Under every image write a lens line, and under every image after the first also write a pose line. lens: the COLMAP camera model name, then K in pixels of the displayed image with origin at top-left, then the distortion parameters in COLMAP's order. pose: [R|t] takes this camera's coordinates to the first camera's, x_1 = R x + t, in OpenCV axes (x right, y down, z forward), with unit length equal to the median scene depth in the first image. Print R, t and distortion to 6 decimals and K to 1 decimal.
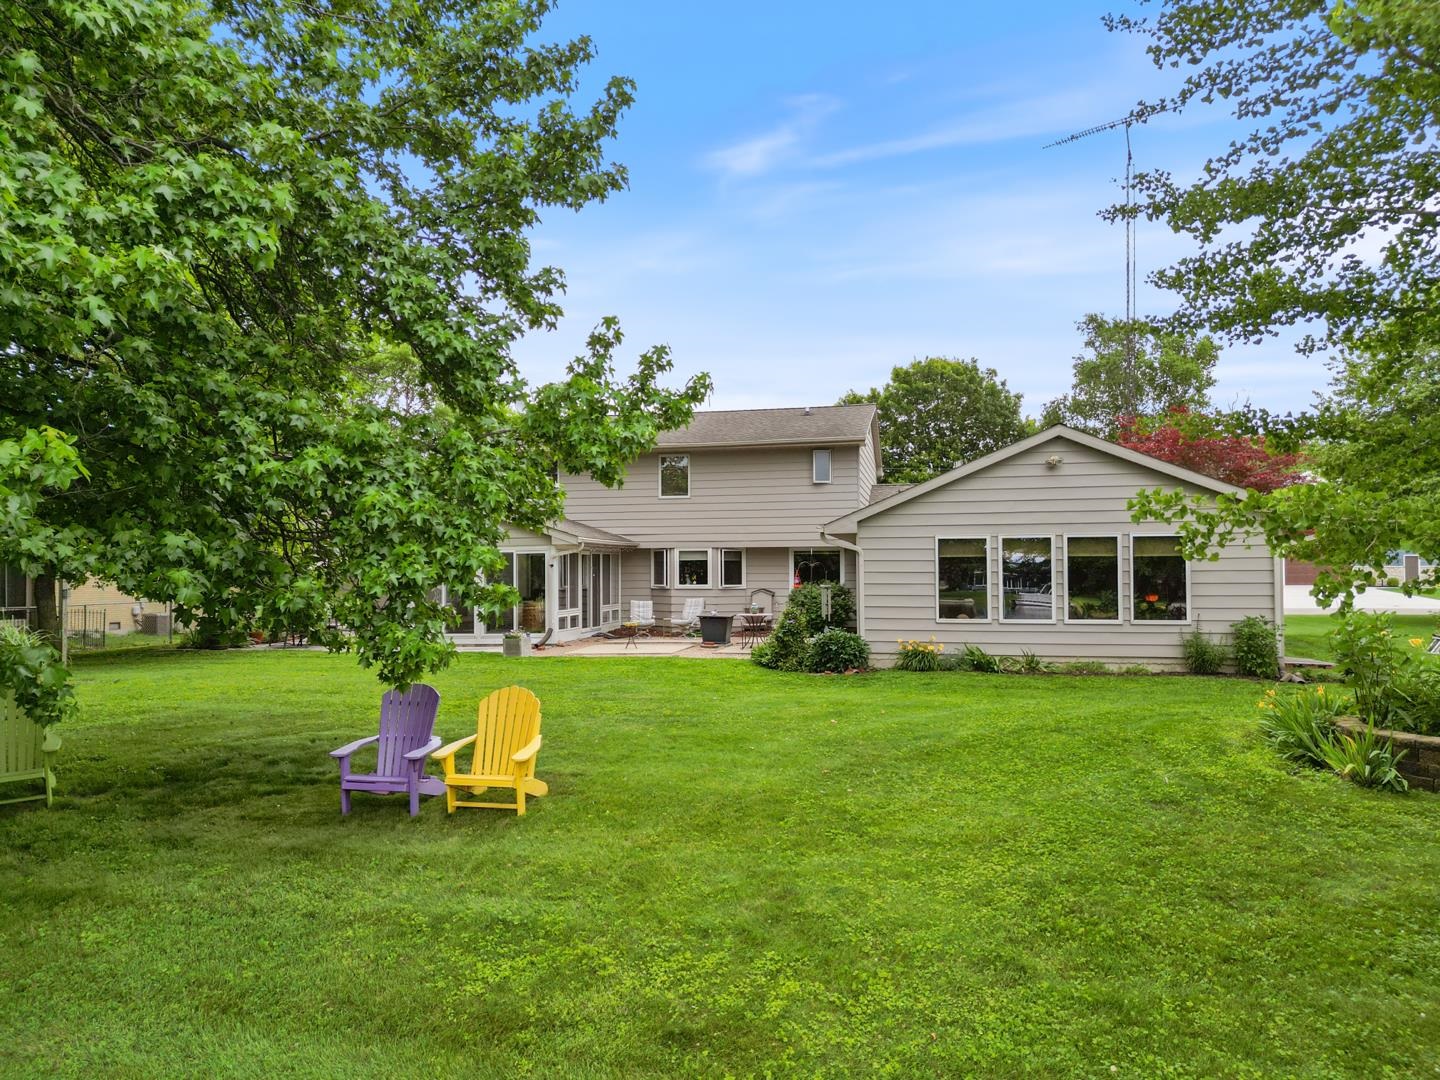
lens RADIAL K [[1002.0, 0, 722.8], [0, 1002.0, 542.2], [0, 0, 1]] dist [0.080075, -0.067737]
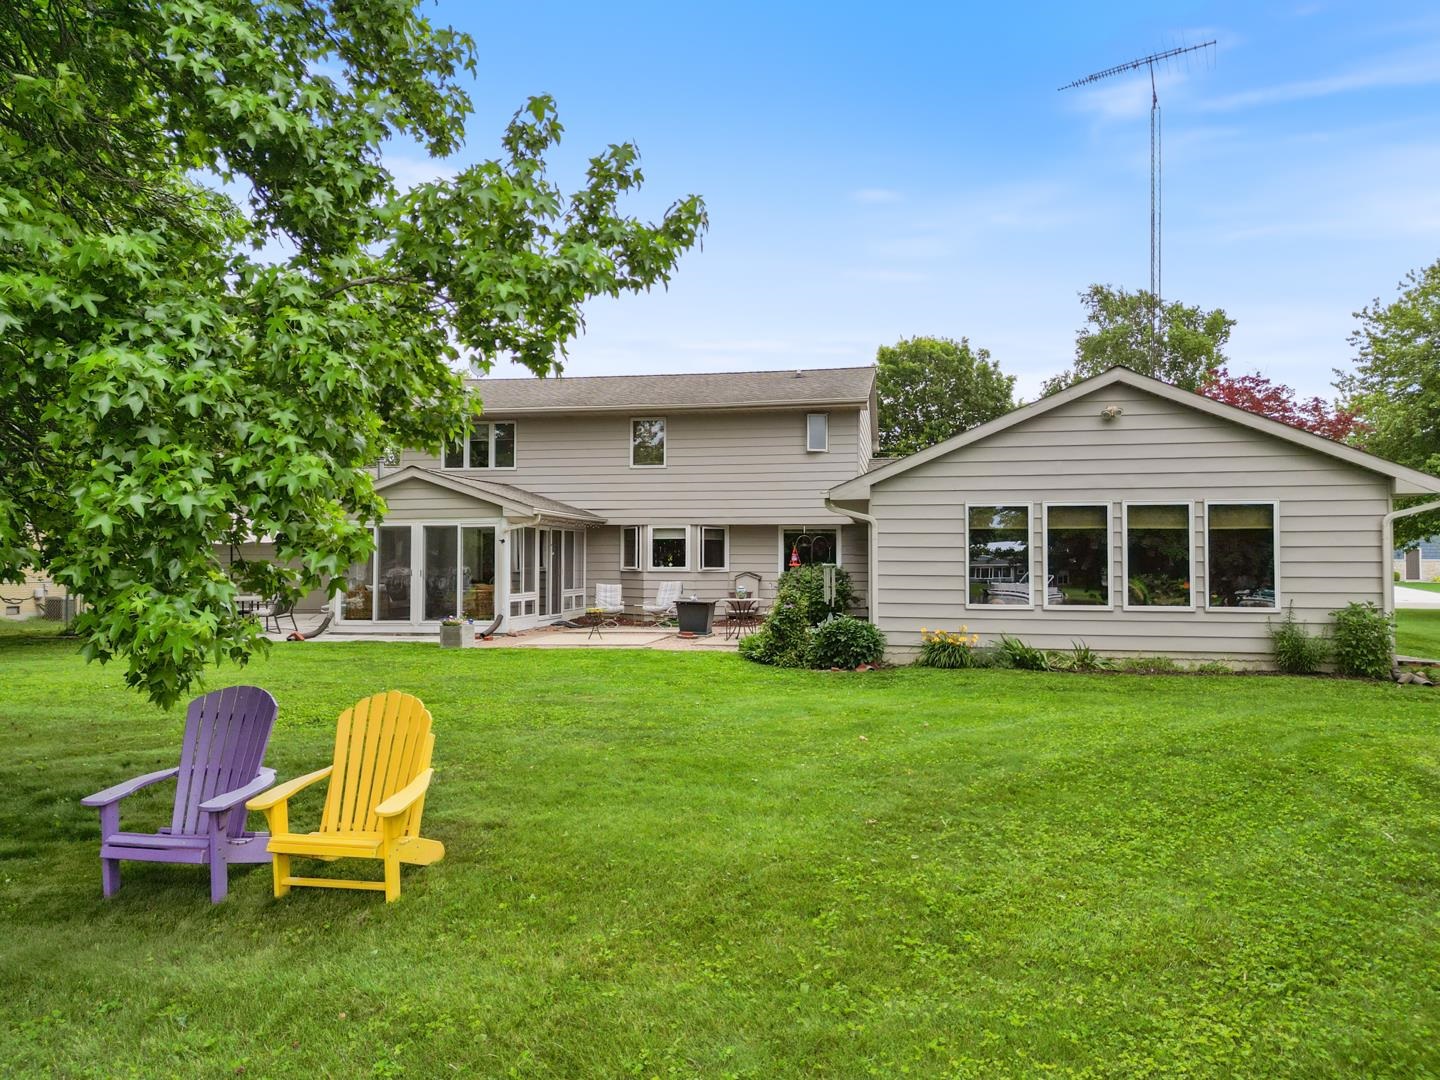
lens RADIAL K [[1002.0, 0, 722.8], [0, 1002.0, 542.2], [0, 0, 1]] dist [0.080075, -0.067737]
pose [[0.999638, 0.008141, 0.025656, -0.007761], [-0.008309, 0.999944, 0.006478, 0.023281], [-0.025602, -0.006689, 0.999650, 0.196132]]
